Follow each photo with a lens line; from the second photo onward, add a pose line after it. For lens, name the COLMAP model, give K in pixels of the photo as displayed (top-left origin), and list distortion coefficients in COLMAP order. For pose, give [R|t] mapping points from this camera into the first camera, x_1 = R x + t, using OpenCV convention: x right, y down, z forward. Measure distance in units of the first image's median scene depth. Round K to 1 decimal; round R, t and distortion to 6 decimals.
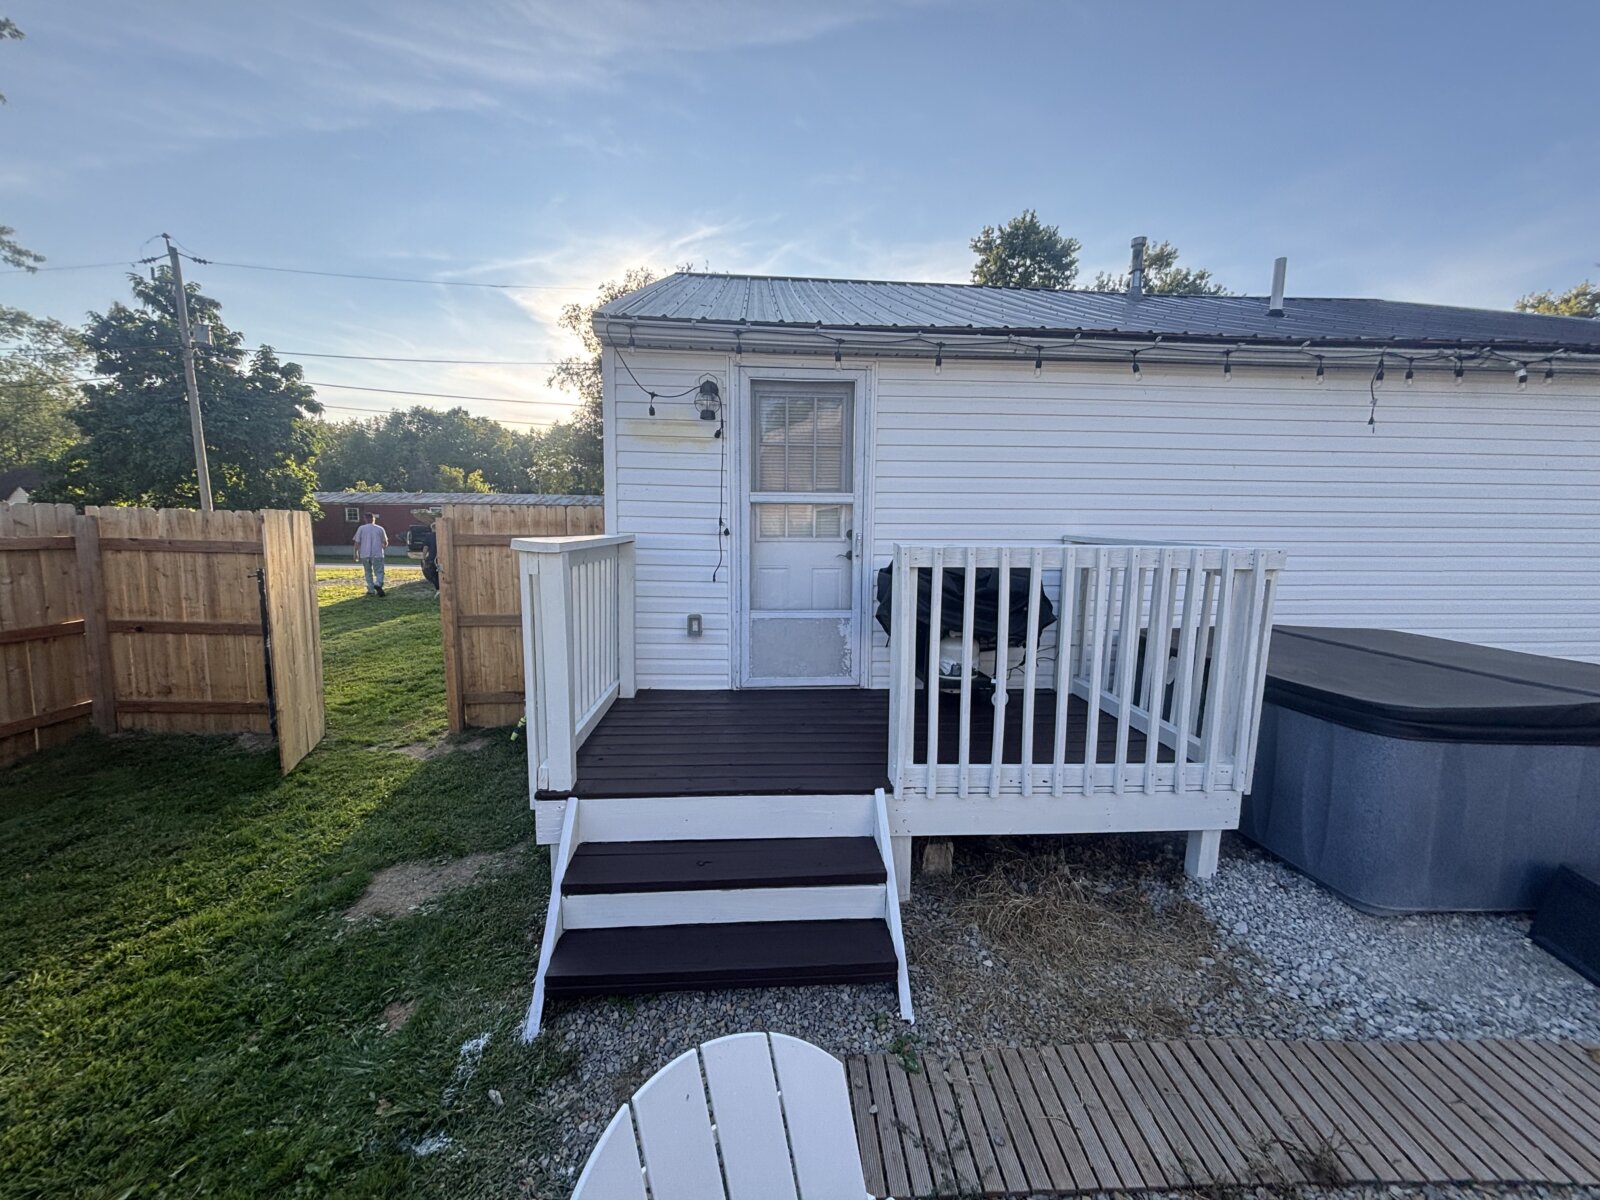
lens RADIAL K [[637.9, 0, 801.9], [0, 637.9, 604.3], [0, 0, 1]] dist [-0.000425, 0.000925]
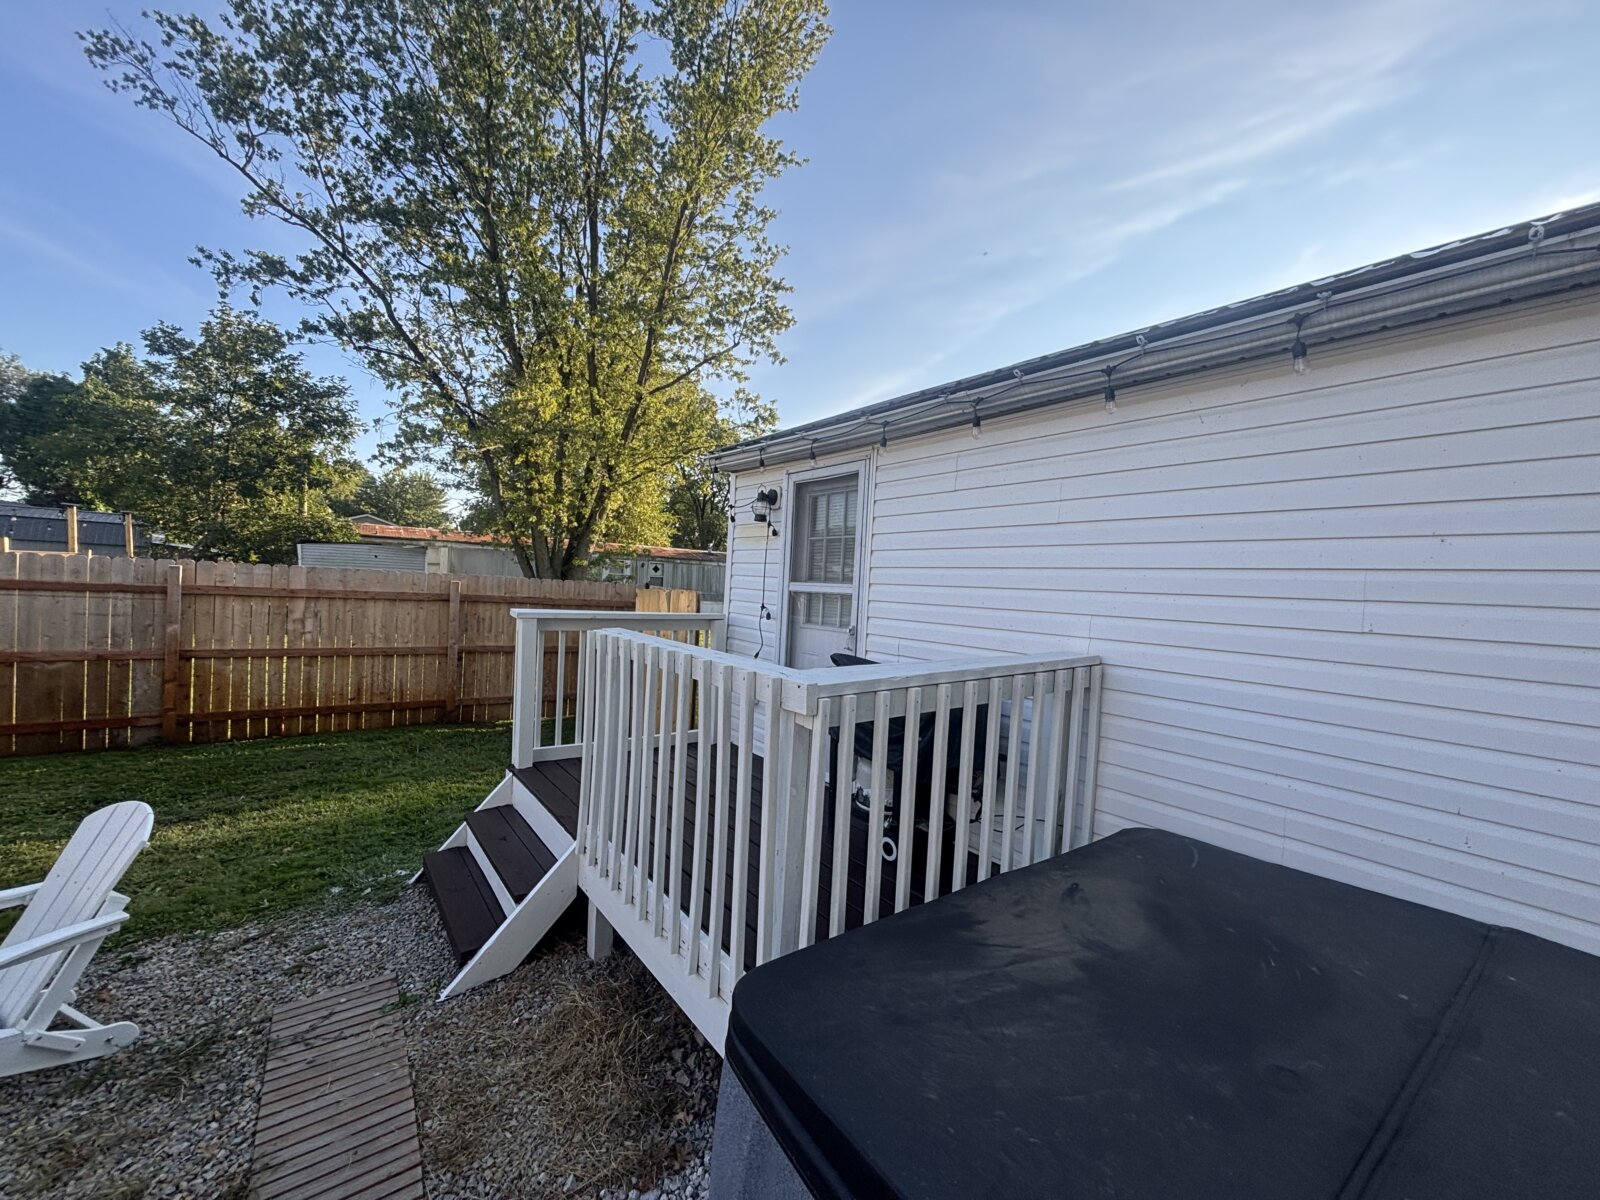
lens RADIAL K [[637.9, 0, 803.8], [0, 637.9, 599.9], [0, 0, 1]] dist [-0.000425, 0.000925]
pose [[0.544029, 0.034815, -0.838344, 0.898132], [-0.143536, 0.988273, -0.052104, -0.096085], [0.826698, 0.148679, 0.542646, 0.443921]]
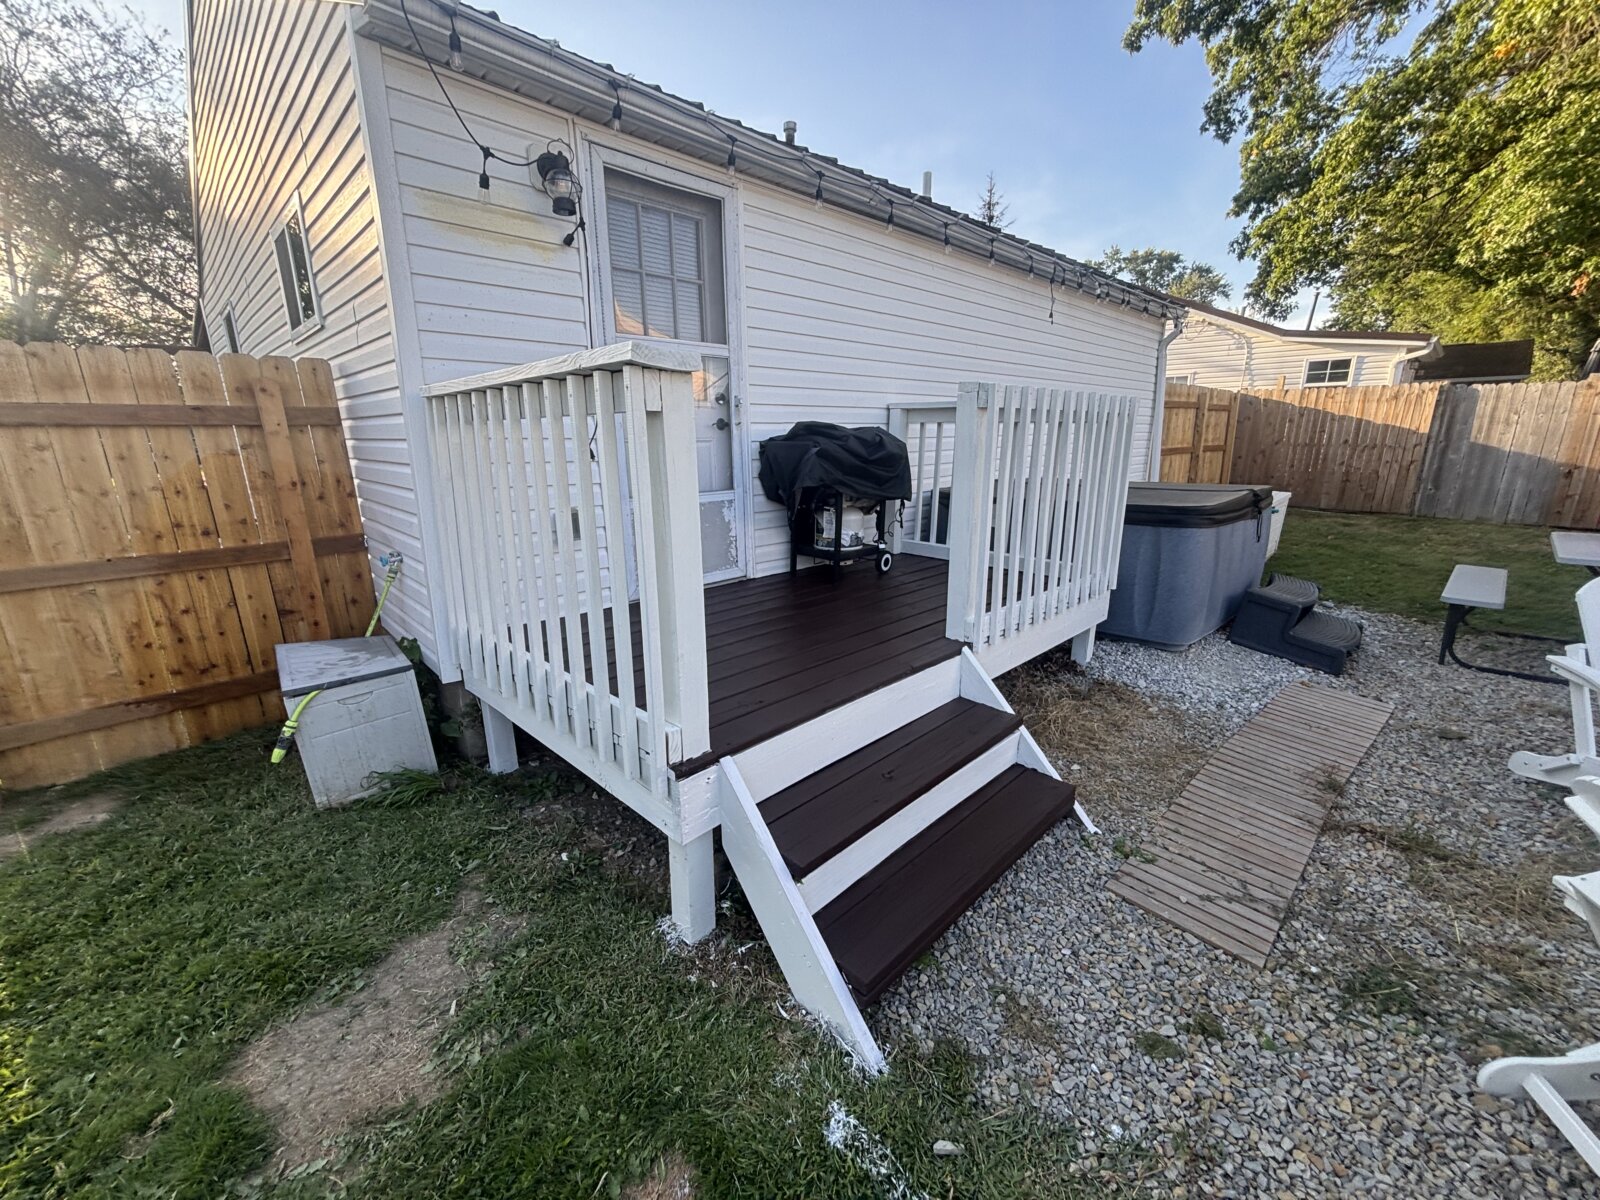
lens RADIAL K [[637.9, 0, 805.8], [0, 637.9, 599.3], [0, 0, 1]] dist [-0.000425, 0.000925]
pose [[0.756051, -0.180453, 0.629145, -0.450365], [0.098696, 0.981683, 0.162964, 0.026169], [-0.647028, -0.061115, 0.760013, 0.293904]]
